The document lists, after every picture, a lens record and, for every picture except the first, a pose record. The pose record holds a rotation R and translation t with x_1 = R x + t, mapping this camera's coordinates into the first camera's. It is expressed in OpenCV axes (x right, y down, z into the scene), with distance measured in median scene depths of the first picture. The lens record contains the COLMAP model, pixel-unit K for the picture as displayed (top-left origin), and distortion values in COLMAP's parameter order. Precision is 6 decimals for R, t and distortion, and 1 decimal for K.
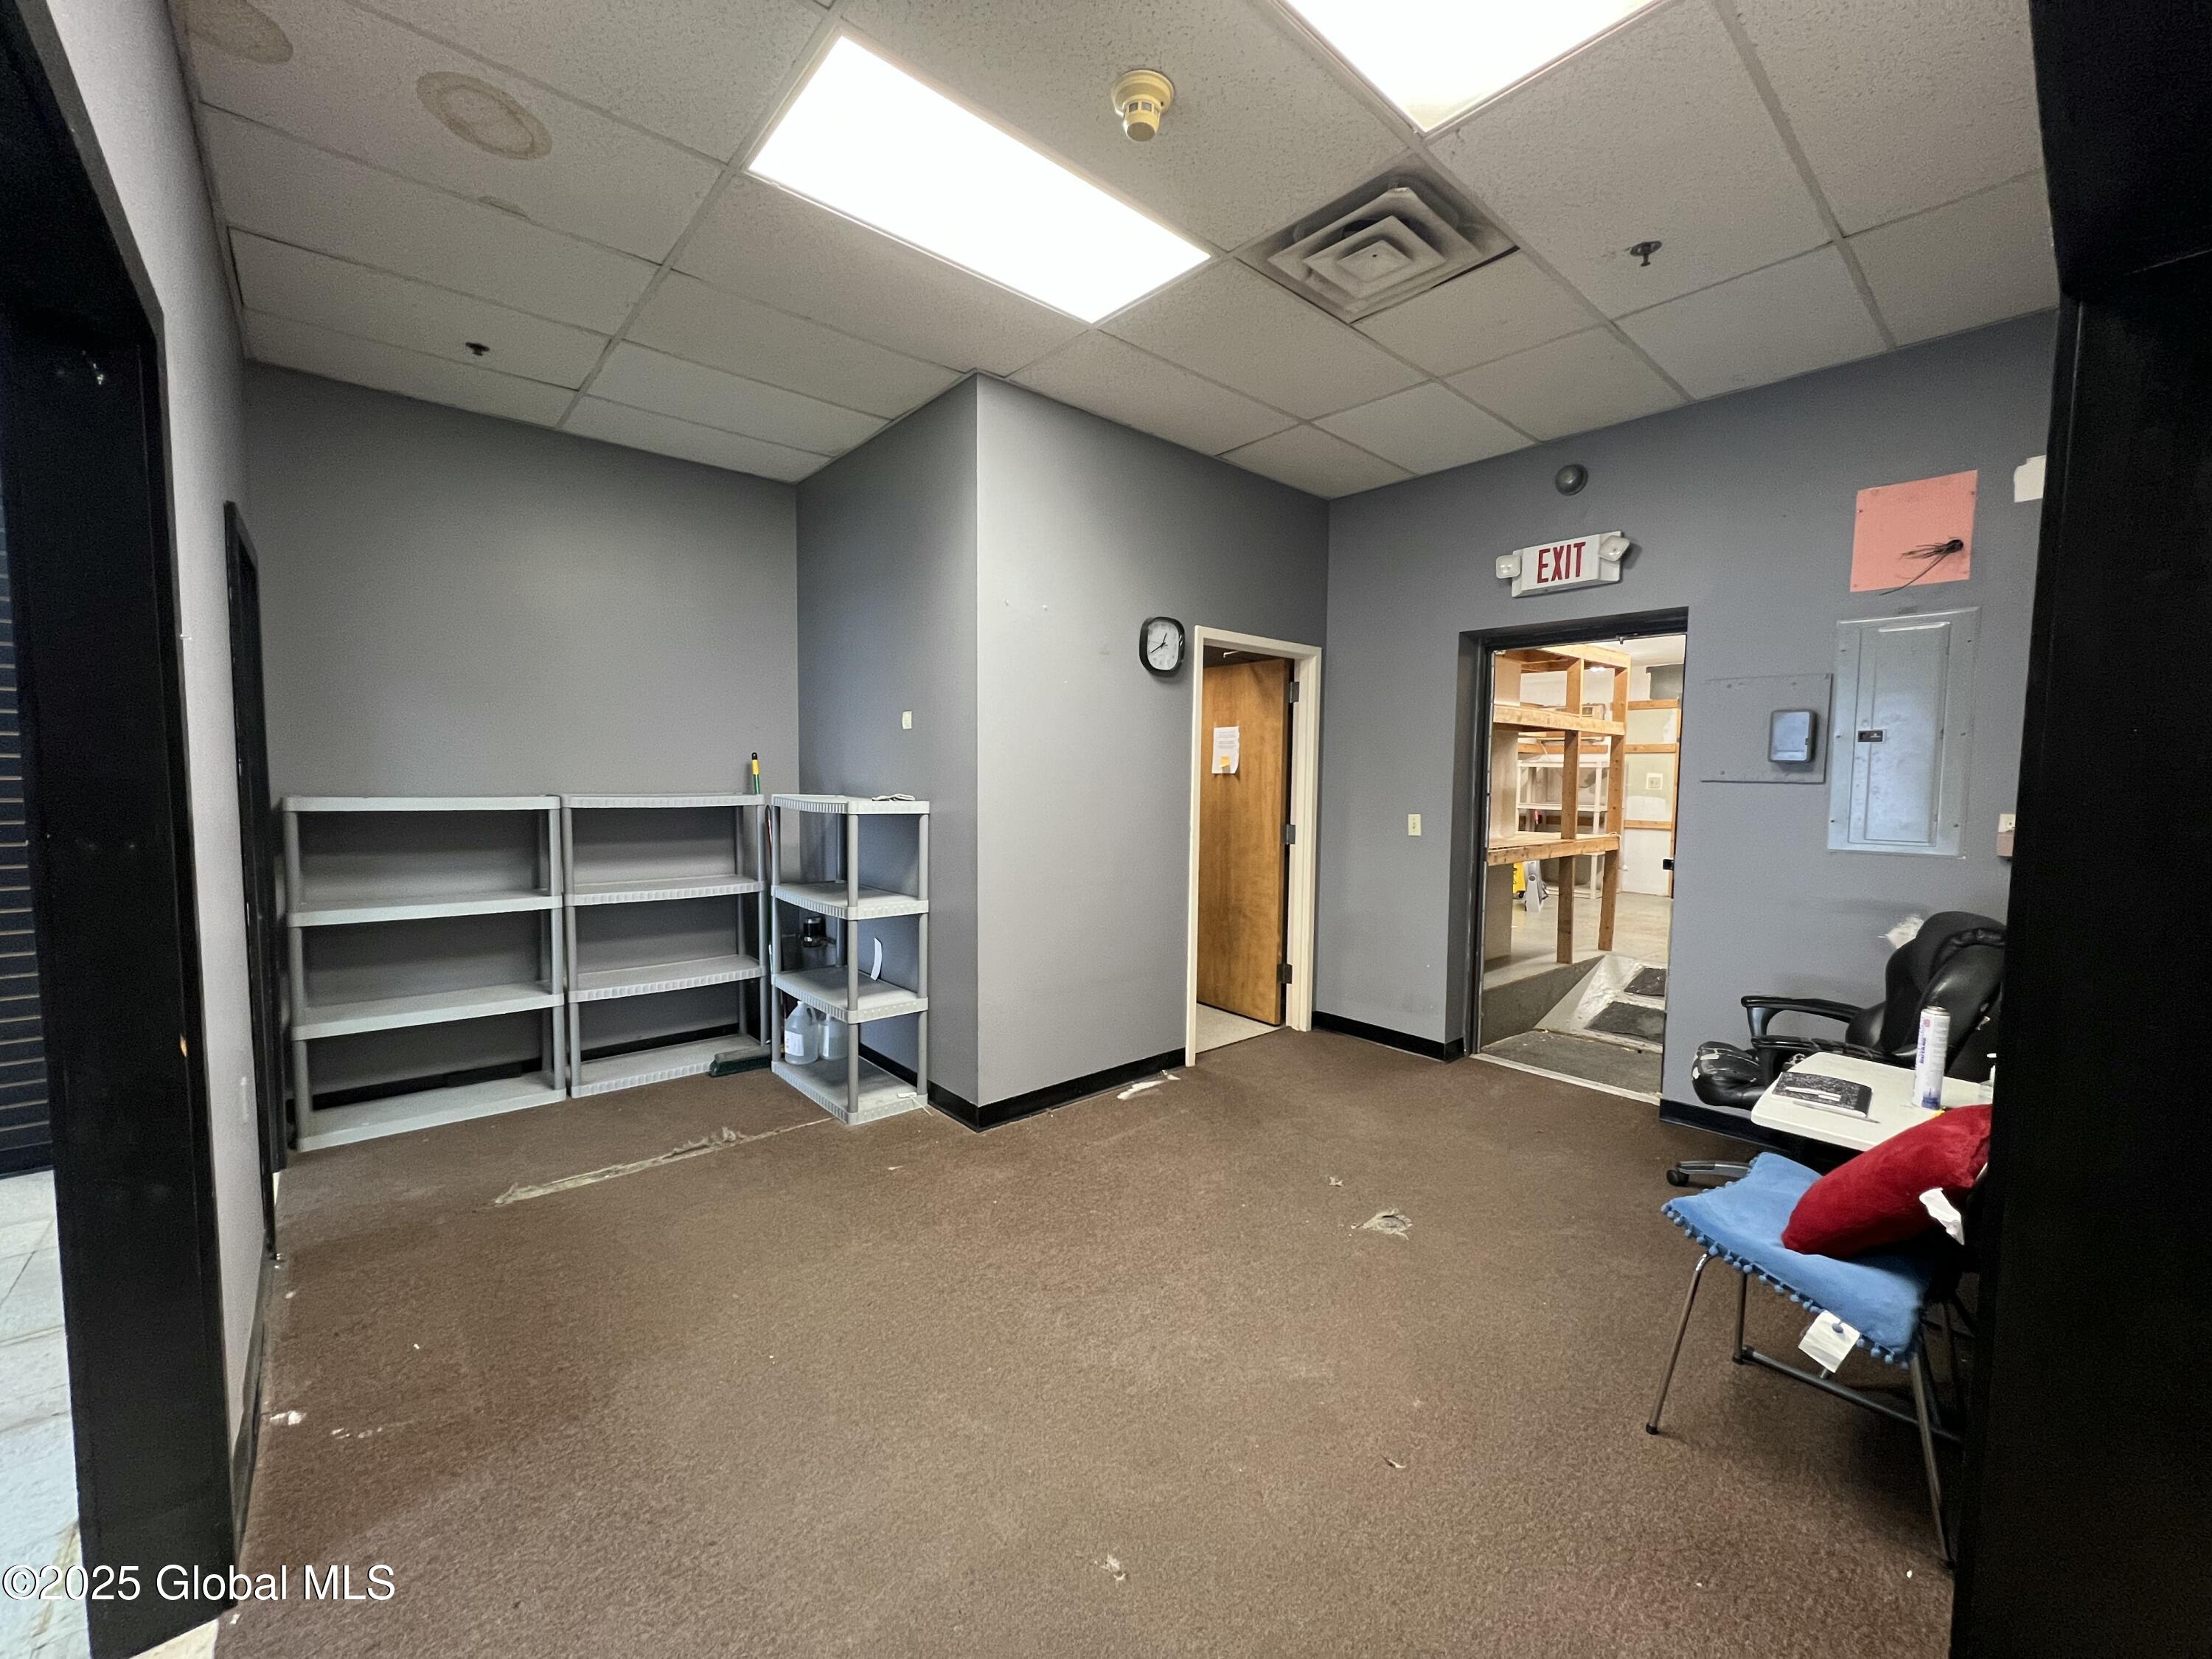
lens RADIAL K [[871.5, 0, 1094.7], [0, 871.5, 829.2], [0, 0, 1]] dist [-0.001303, -0.000133]
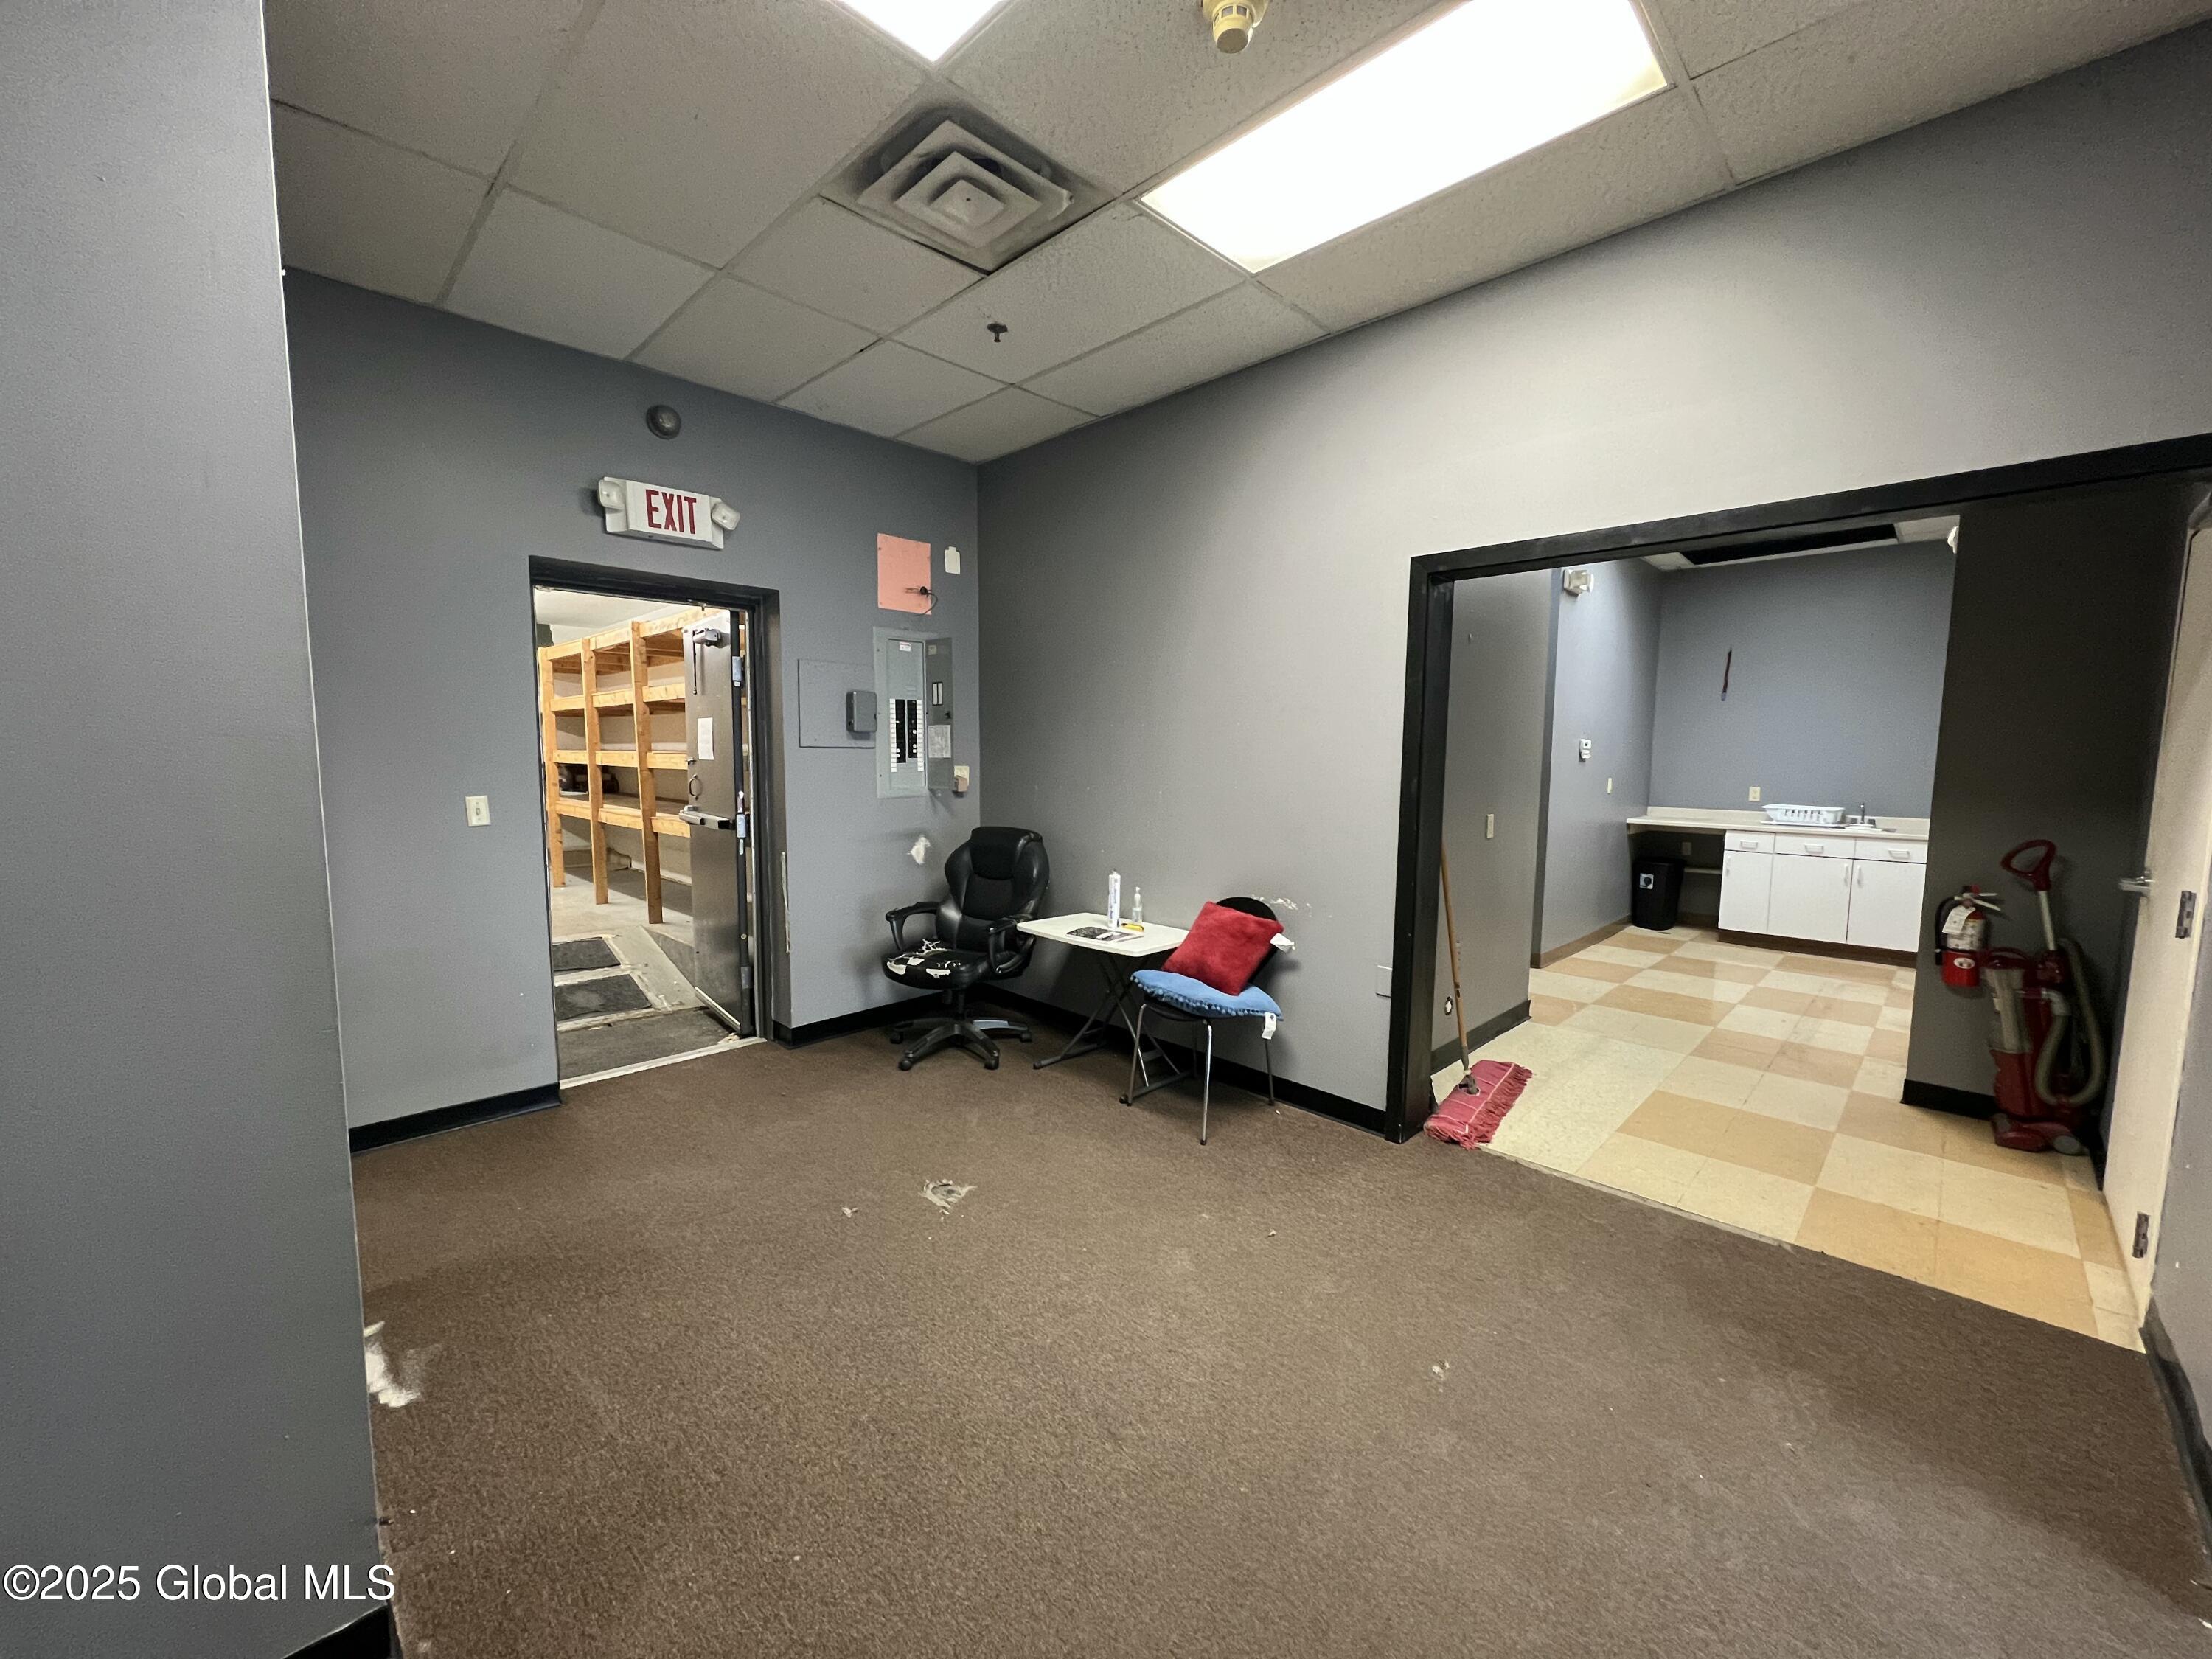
lens RADIAL K [[880.1, 0, 1118.0], [0, 880.1, 829.4], [0, 0, 1]] dist [0.002452, 0.000387]
pose [[-0.079521, -0.103372, 0.991459, -0.468273], [0.055882, 0.992582, 0.107971, -0.045372], [-0.995266, 0.063991, -0.073155, 0.618569]]
